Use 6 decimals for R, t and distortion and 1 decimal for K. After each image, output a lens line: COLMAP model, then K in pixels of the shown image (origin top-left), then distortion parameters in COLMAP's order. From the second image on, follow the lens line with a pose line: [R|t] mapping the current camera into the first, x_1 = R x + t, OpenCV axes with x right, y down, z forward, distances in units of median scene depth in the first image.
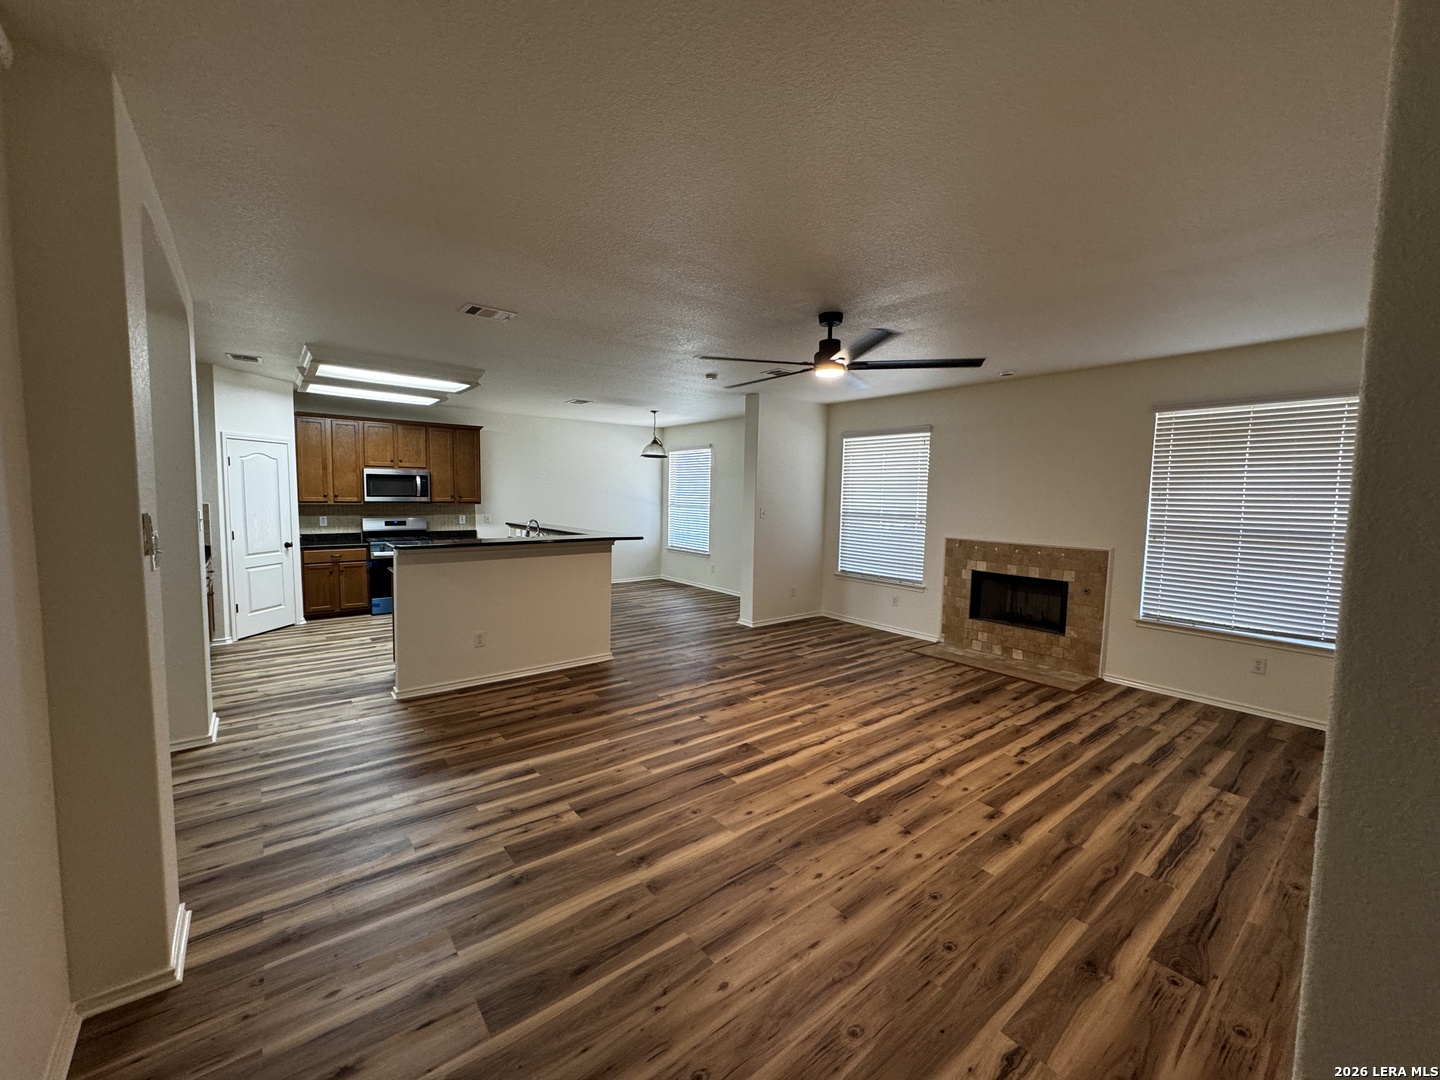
lens RADIAL K [[575.1, 0, 721.0], [0, 575.1, 536.6], [0, 0, 1]] dist [-0.004483, 0.000507]
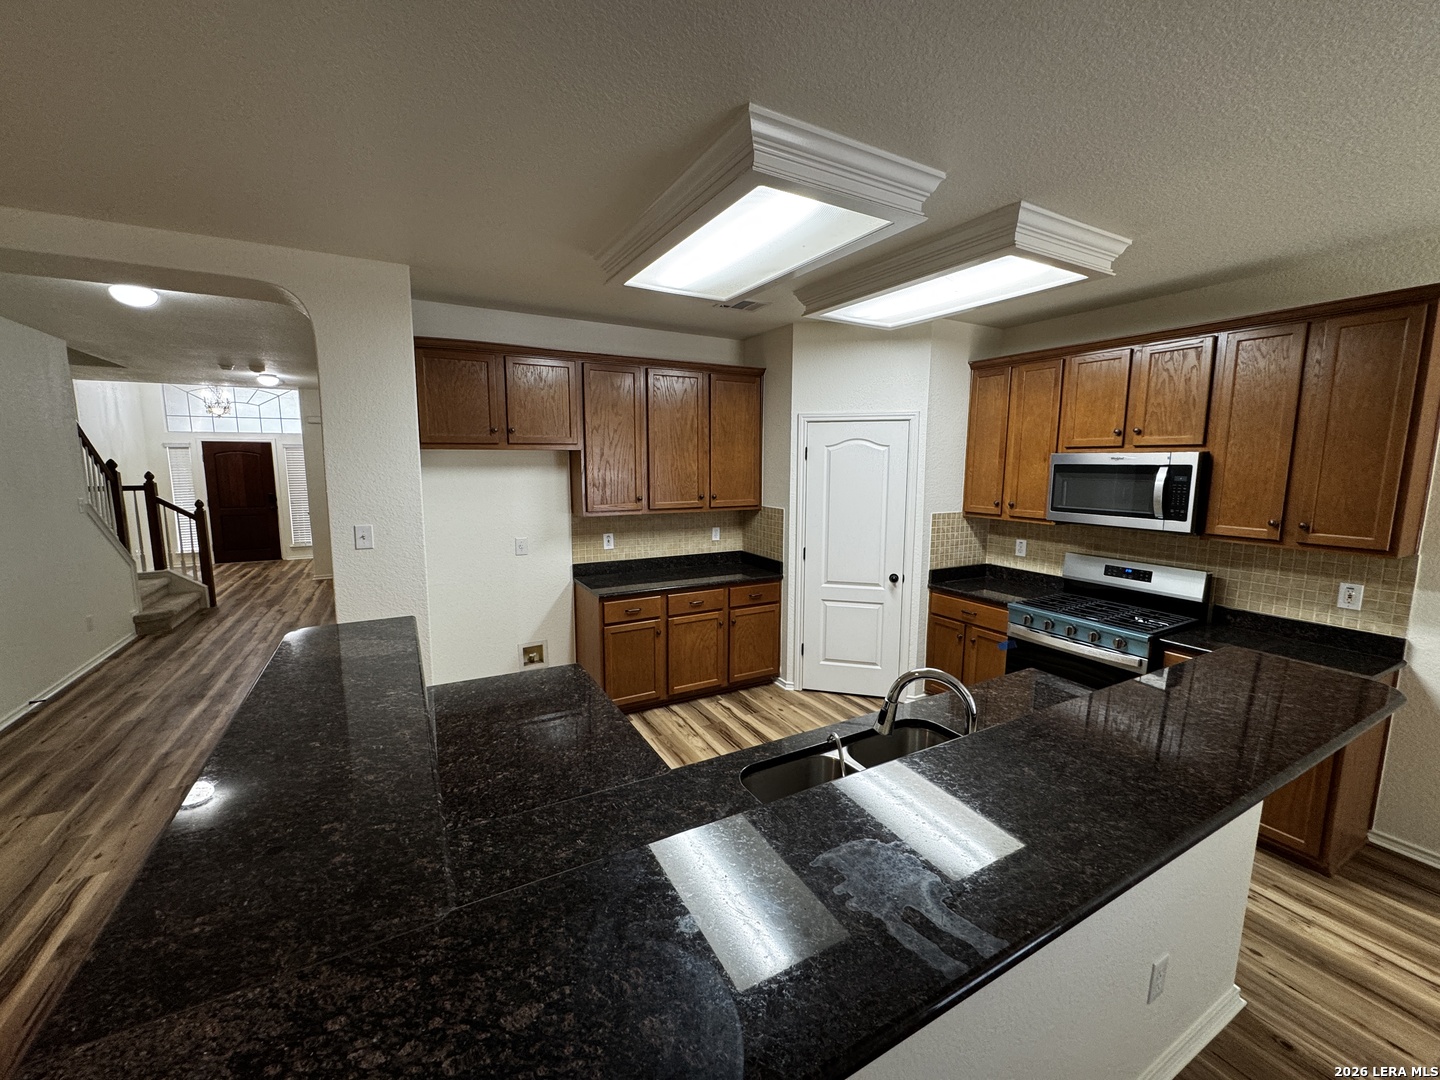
lens RADIAL K [[575.1, 0, 721.1], [0, 575.1, 538.1], [0, 0, 1]] dist [-0.004483, 0.000507]
pose [[-0.167729, 0.115909, -0.978996, -0.099390], [-0.082142, 0.987968, 0.131044, -0.105126], [0.982405, 0.102397, -0.156190, 0.960771]]
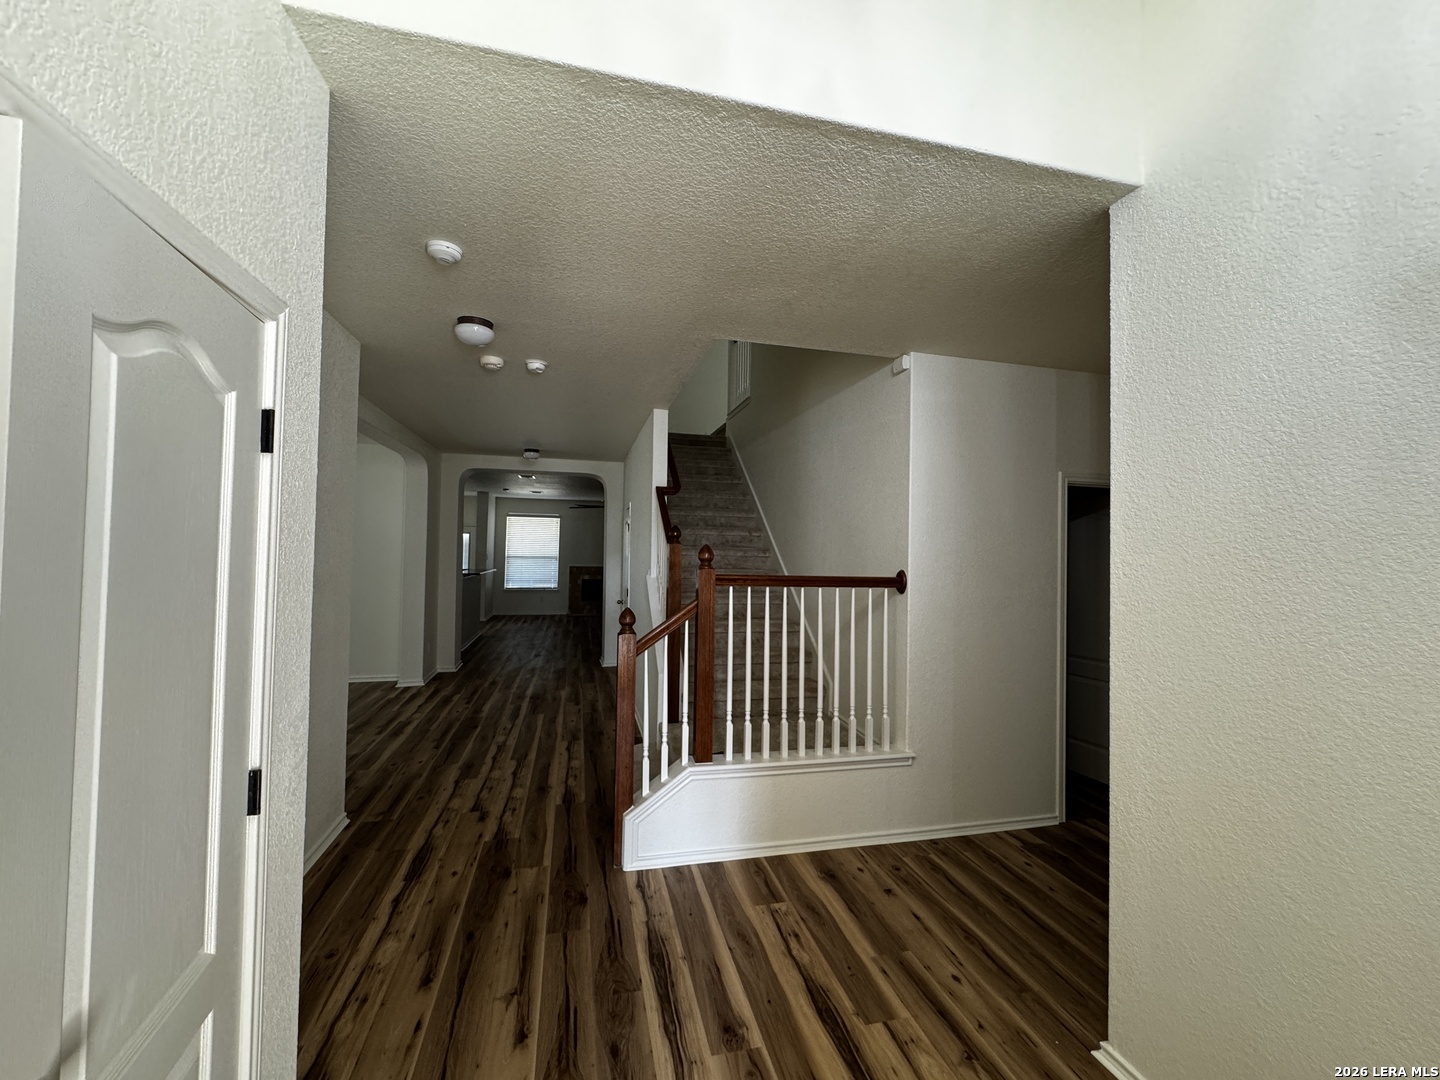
lens RADIAL K [[575.1, 0, 720.0], [0, 575.1, 534.5], [0, 0, 1]] dist [-0.004483, 0.000507]
pose [[0.420603, 0.015639, 0.907110, -1.428899], [0.058819, 0.997278, -0.044466, 0.012980], [-0.905336, 0.072058, 0.418538, -0.487124]]
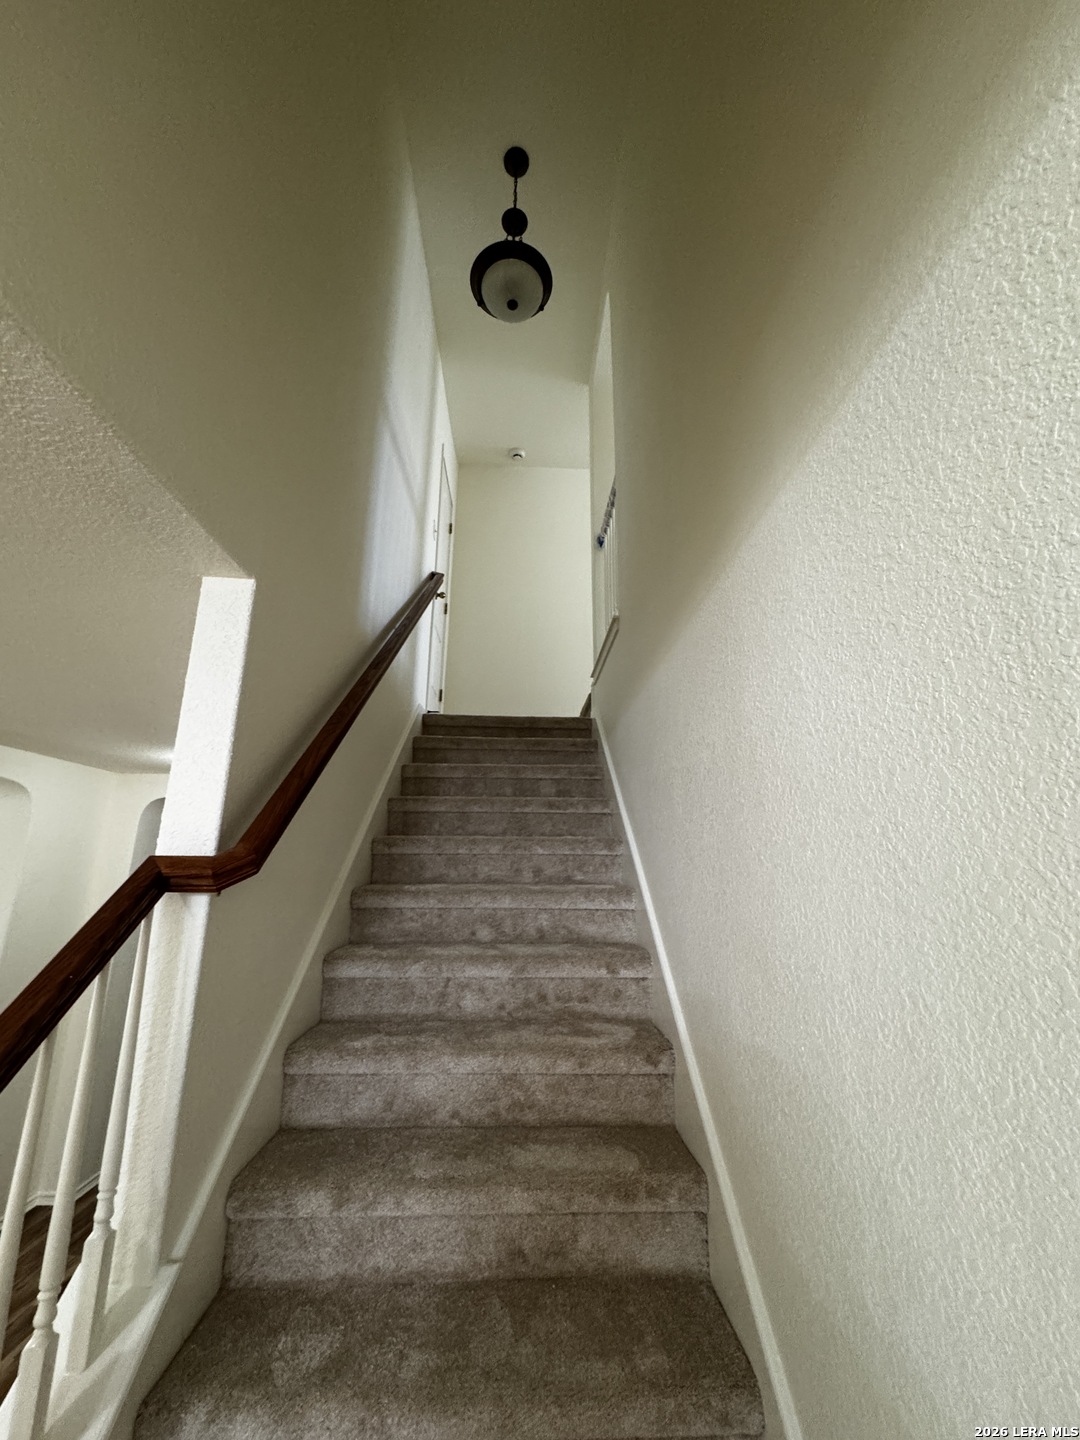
lens RADIAL K [[575.1, 0, 542.4], [0, 575.1, 718.7], [0, 0, 1]] dist [-0.004483, 0.000507]
pose [[0.599608, 0.192497, 0.776798, -0.839724], [0.061672, 0.956640, -0.284668, -0.073123], [-0.797914, 0.218596, 0.561737, -0.310289]]
